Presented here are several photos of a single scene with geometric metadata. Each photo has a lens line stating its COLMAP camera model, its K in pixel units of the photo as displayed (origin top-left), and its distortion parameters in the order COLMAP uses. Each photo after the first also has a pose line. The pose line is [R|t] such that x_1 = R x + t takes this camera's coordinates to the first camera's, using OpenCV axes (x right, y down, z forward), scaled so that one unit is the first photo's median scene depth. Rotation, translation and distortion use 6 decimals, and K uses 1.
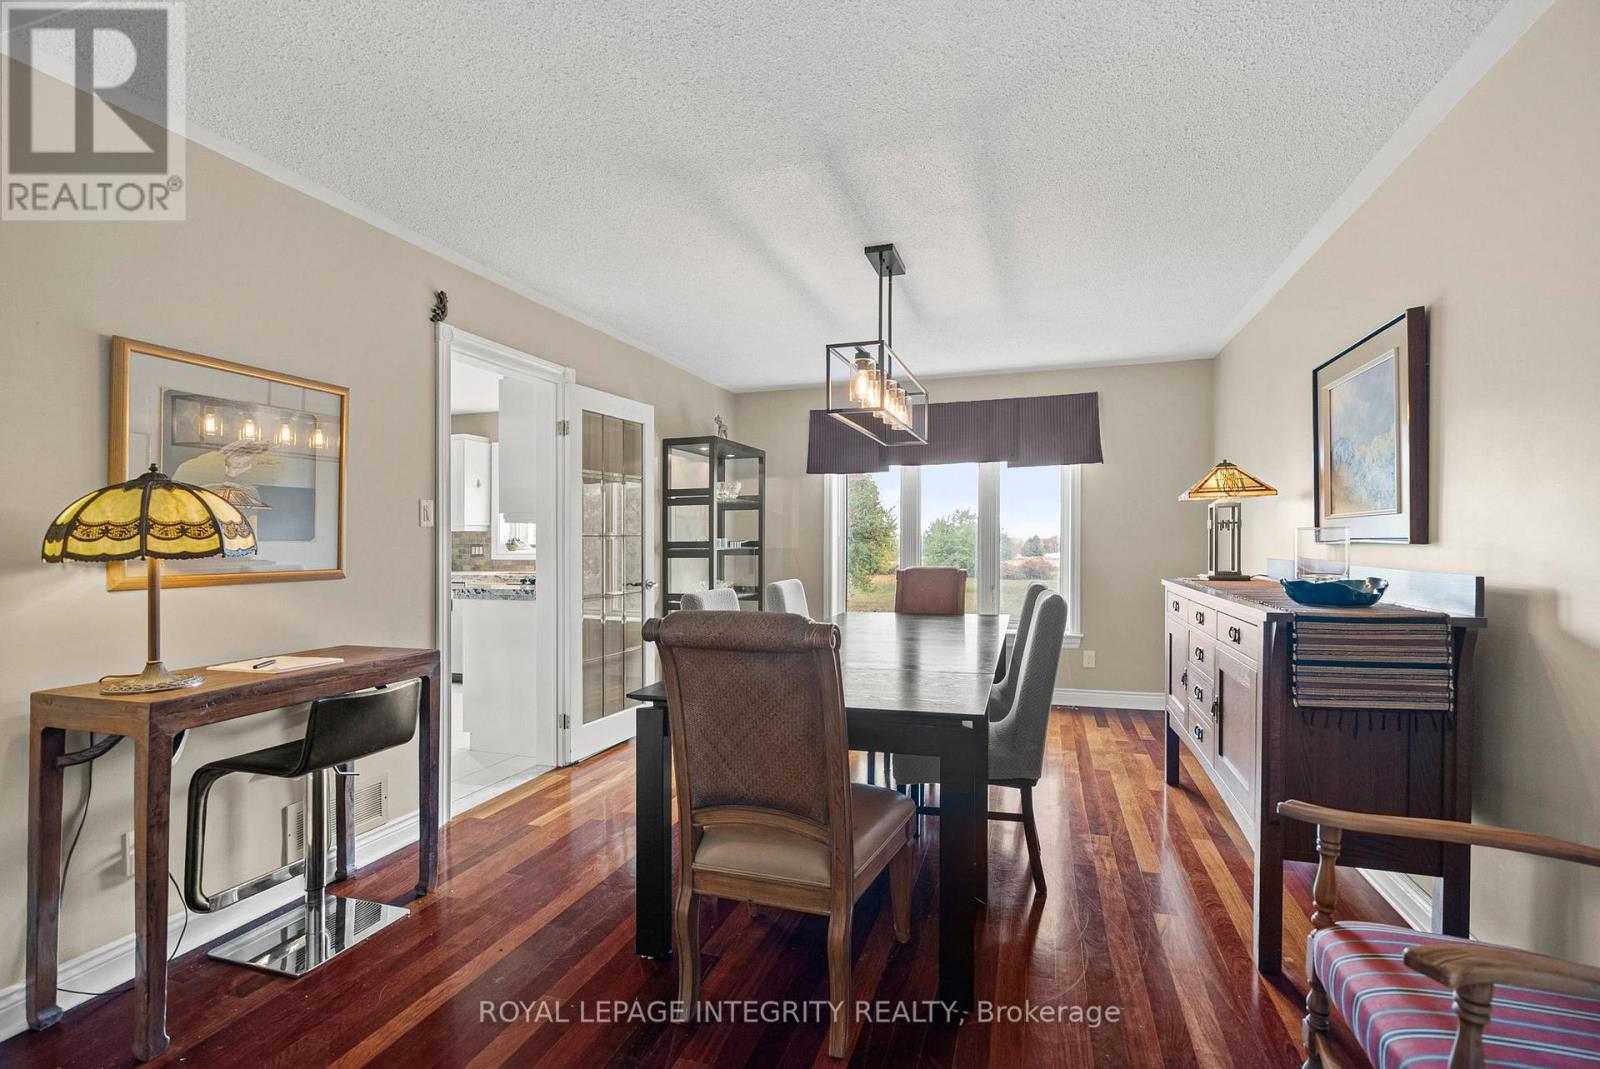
lens RADIAL K [[732.8, 0, 802.4], [0, 732.8, 537.3], [0, 0, 1]] dist [-0.004631, -0.000288]
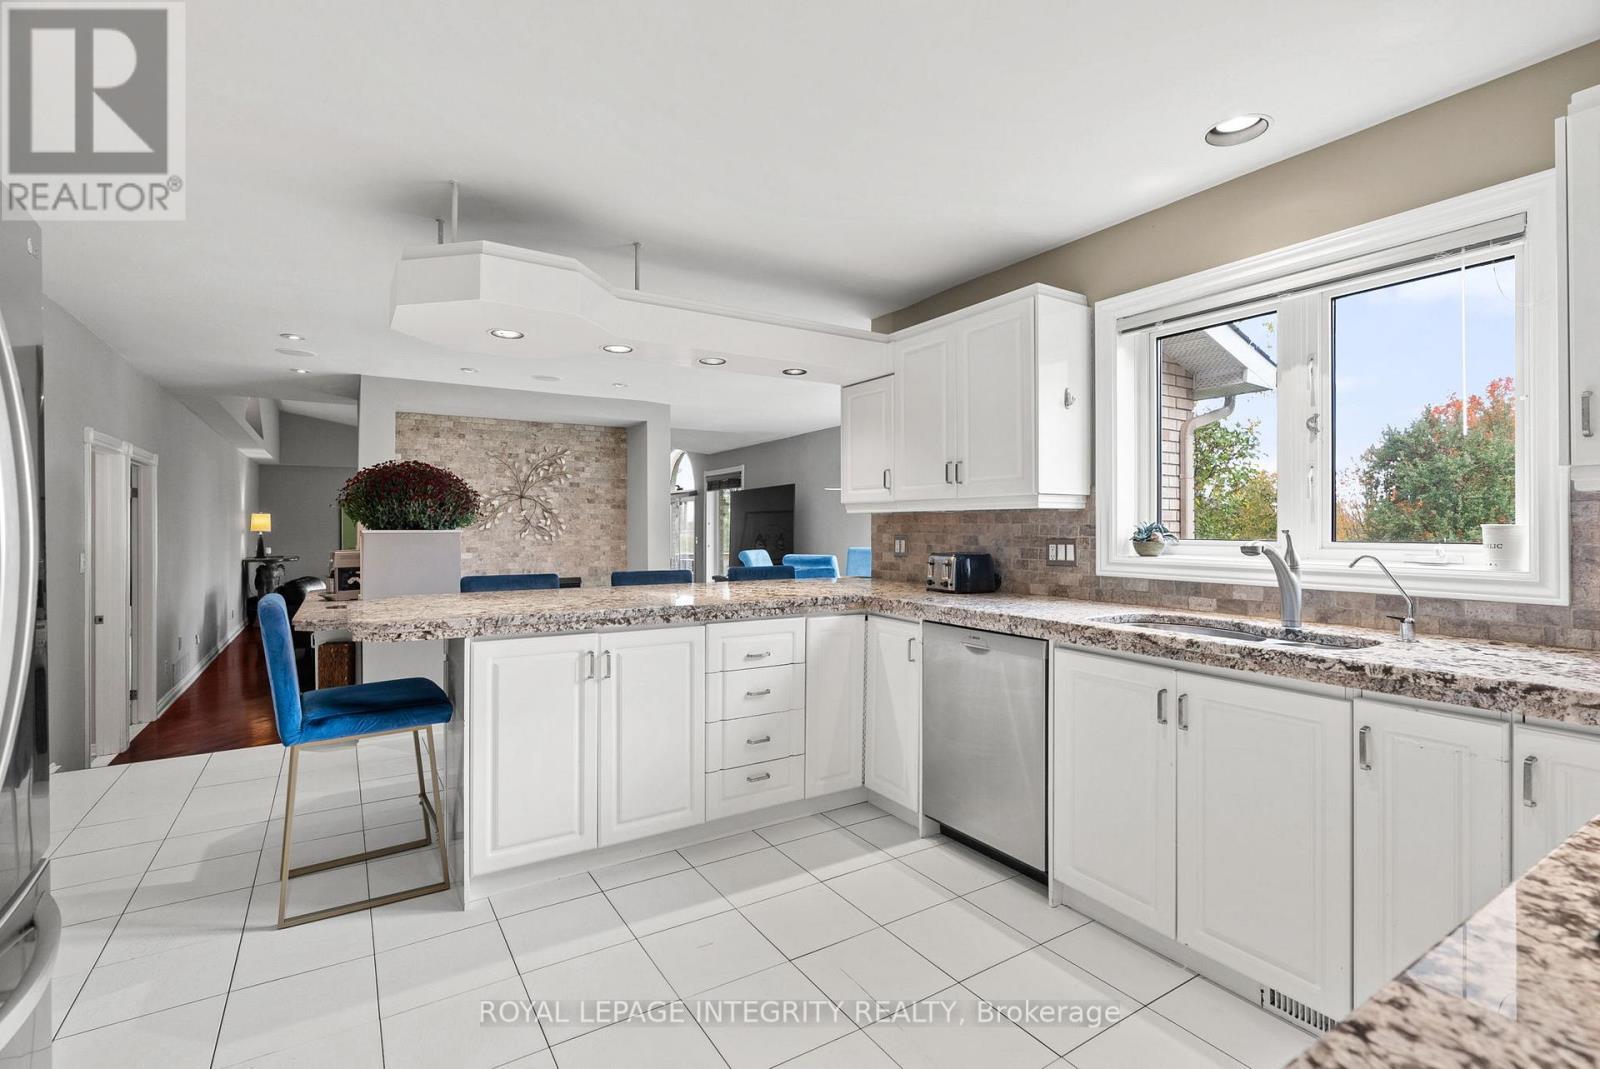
lens RADIAL K [[732.8, 0, 804.4], [0, 732.8, 523.5], [0, 0, 1]] dist [-0.004631, -0.000288]
pose [[0.773771, 0.002955, -0.633458, -0.285438], [-0.000655, 0.999992, 0.003863, -0.001137], [0.633465, -0.002574, 0.773767, 0.561455]]
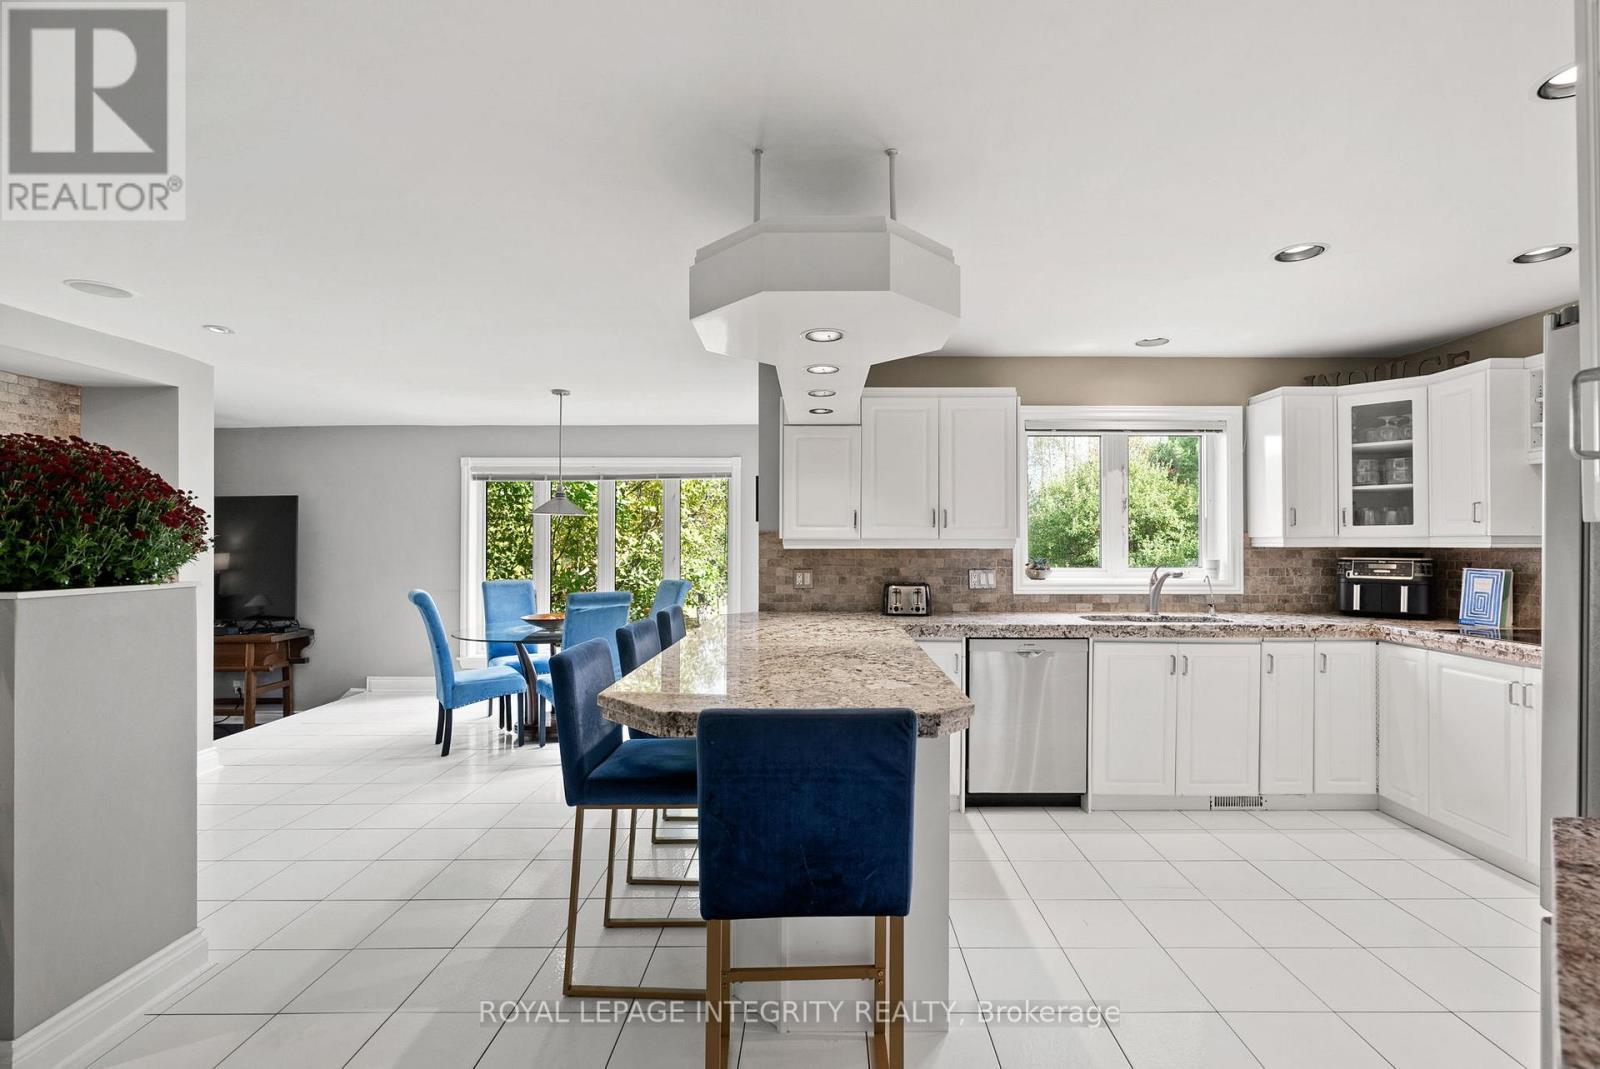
lens RADIAL K [[732.8, 0, 801.5], [0, 732.8, 543.4], [0, 0, 1]] dist [-0.004631, -0.000288]
pose [[0.950516, 0.004079, 0.310649, -0.782558], [-0.006194, 0.999964, 0.005821, -0.014654], [-0.310614, -0.007458, 0.950507, 0.467423]]
